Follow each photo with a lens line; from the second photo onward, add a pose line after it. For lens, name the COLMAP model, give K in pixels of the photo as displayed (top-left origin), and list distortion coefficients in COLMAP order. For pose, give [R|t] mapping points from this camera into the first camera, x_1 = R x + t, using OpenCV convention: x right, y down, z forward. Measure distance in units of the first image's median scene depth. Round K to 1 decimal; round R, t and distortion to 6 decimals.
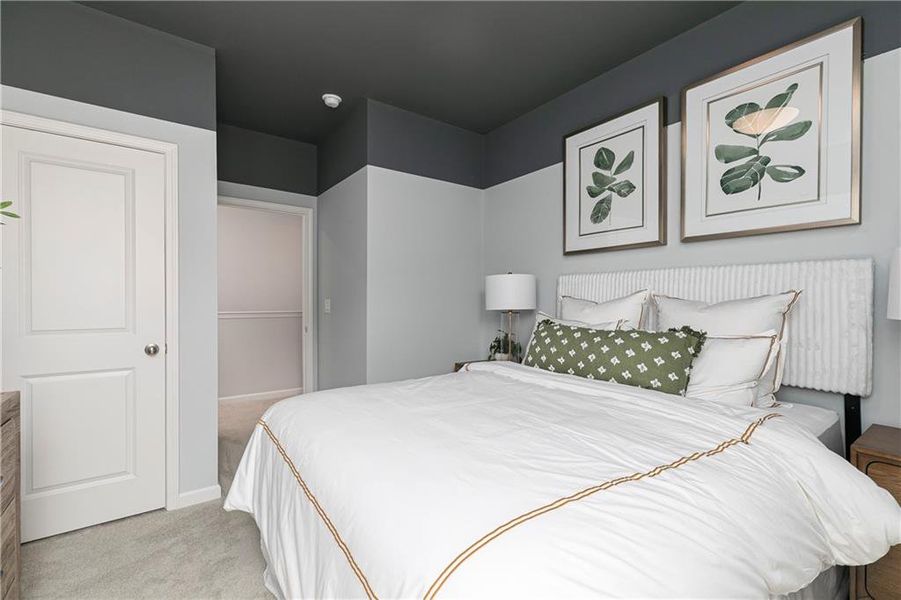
lens RADIAL K [[407.0, 0, 454.7], [0, 407.0, 298.9], [0, 0, 1]] dist [-0.001810, 0.000347]
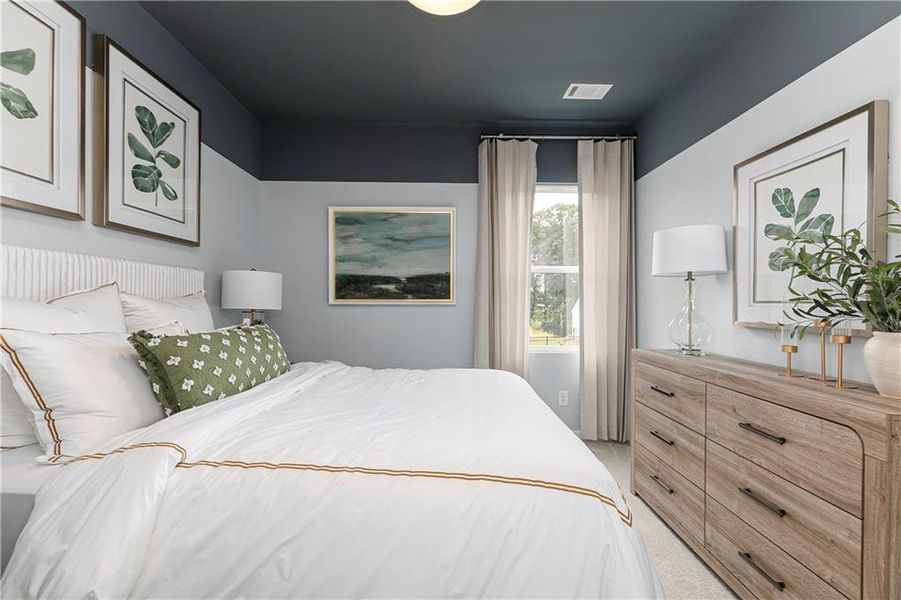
lens RADIAL K [[407.0, 0, 449.9], [0, 407.0, 301.8], [0, 0, 1]] dist [-0.001810, 0.000347]
pose [[-0.824641, -0.007707, 0.565604, -0.532427], [-0.004414, 0.999964, 0.007191, 0.003318], [-0.565639, 0.003433, -0.824646, 1.459083]]
